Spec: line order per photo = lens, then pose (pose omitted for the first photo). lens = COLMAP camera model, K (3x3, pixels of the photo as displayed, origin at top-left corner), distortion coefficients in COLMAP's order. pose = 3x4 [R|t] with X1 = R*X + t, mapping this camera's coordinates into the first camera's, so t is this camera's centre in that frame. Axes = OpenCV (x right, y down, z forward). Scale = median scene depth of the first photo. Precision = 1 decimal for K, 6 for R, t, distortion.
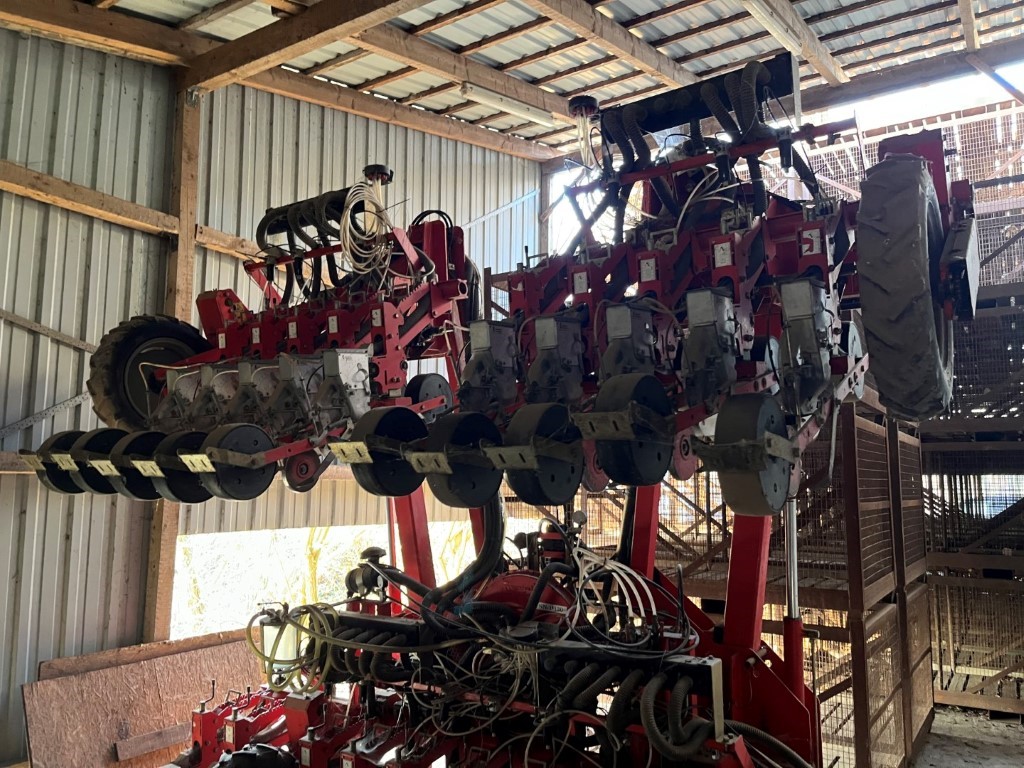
lens RADIAL K [[769.5, 0, 512.3], [0, 769.5, 392.7], [0, 0, 1]] dist [0.064793, -0.084323]
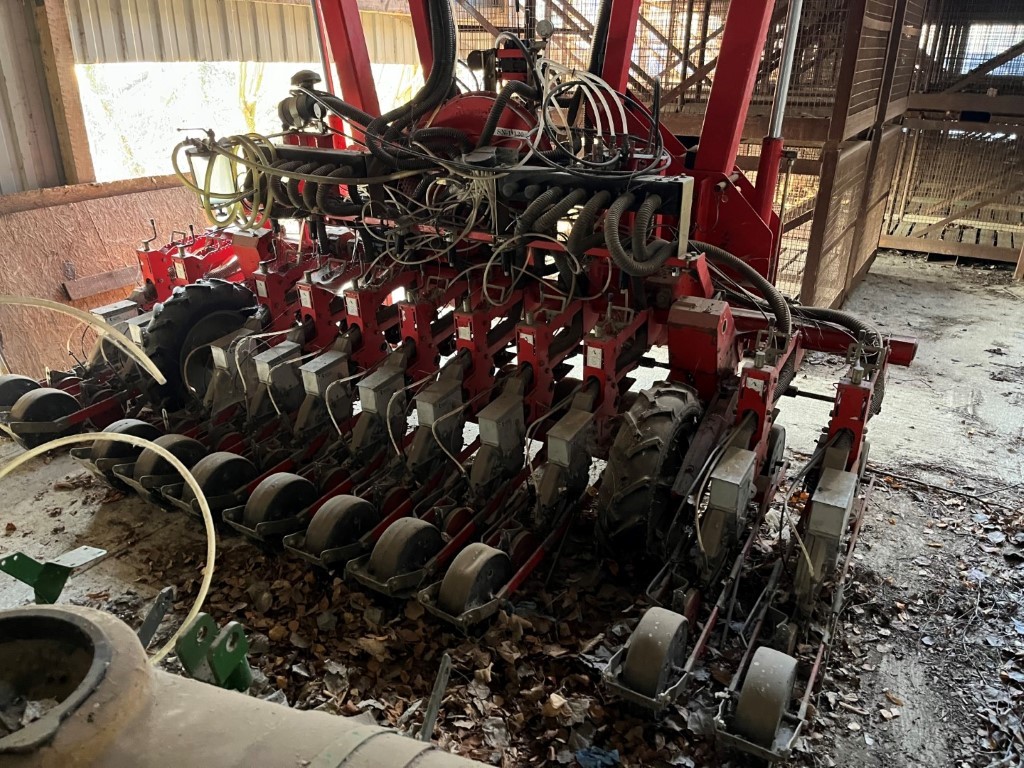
lens RADIAL K [[769.5, 0, 512.4], [0, 769.5, 388.4], [0, 0, 1]] dist [0.064793, -0.084323]
pose [[0.998499, -0.020989, 0.050595, 0.000363], [-0.007393, 0.863577, 0.504162, 0.073239], [-0.054275, -0.503779, 0.862126, 0.065686]]
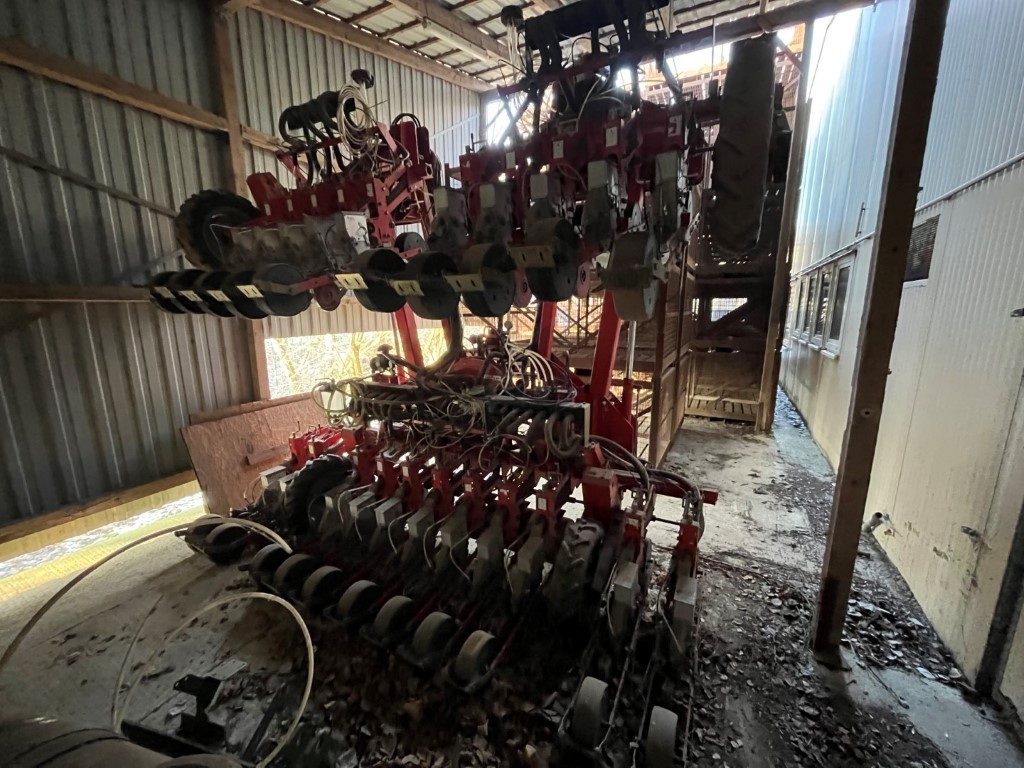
lens RADIAL K [[409.7, 0, 507.6], [0, 409.7, 386.4], [0, 0, 1]] dist [-0.002104, -0.000198]
pose [[0.995396, -0.030357, 0.090910, 0.001260], [0.001268, 0.952602, 0.304216, 0.019382], [-0.095837, -0.302700, 0.948255, 0.118583]]
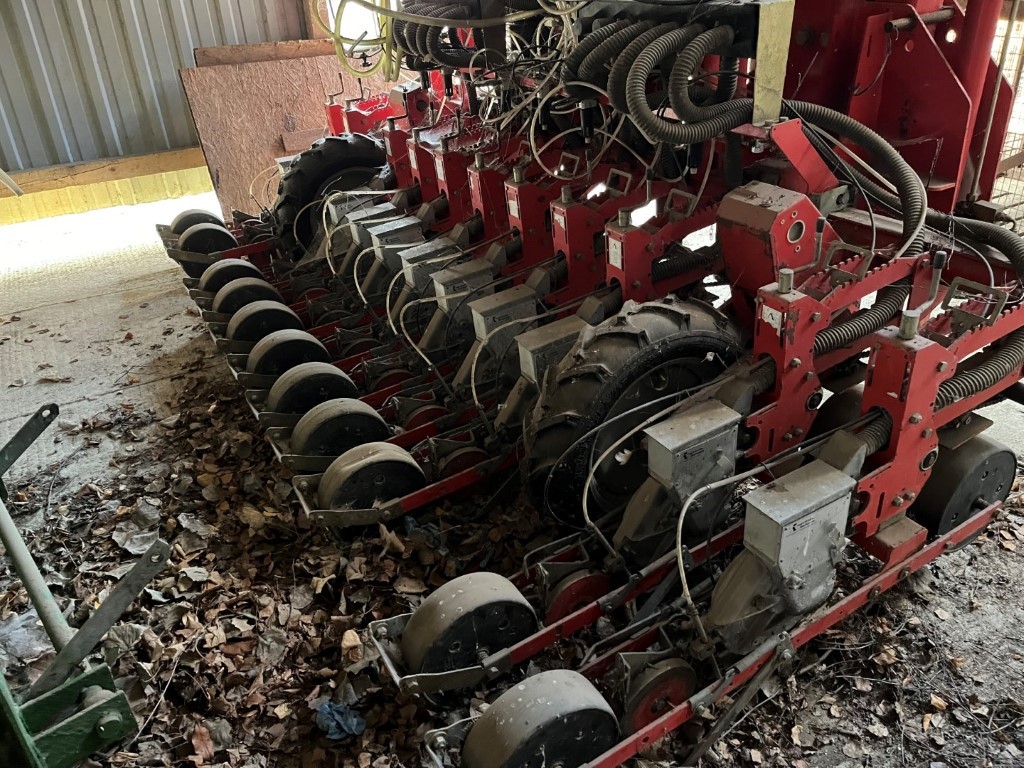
lens RADIAL K [[769.5, 0, 513.0], [0, 769.5, 388.5], [0, 0, 1]] dist [0.064793, -0.084323]
pose [[0.892645, 0.186571, -0.410336, 0.291756], [0.097982, 0.808242, 0.580641, 0.162051], [0.439982, -0.558512, 0.703193, 0.224107]]
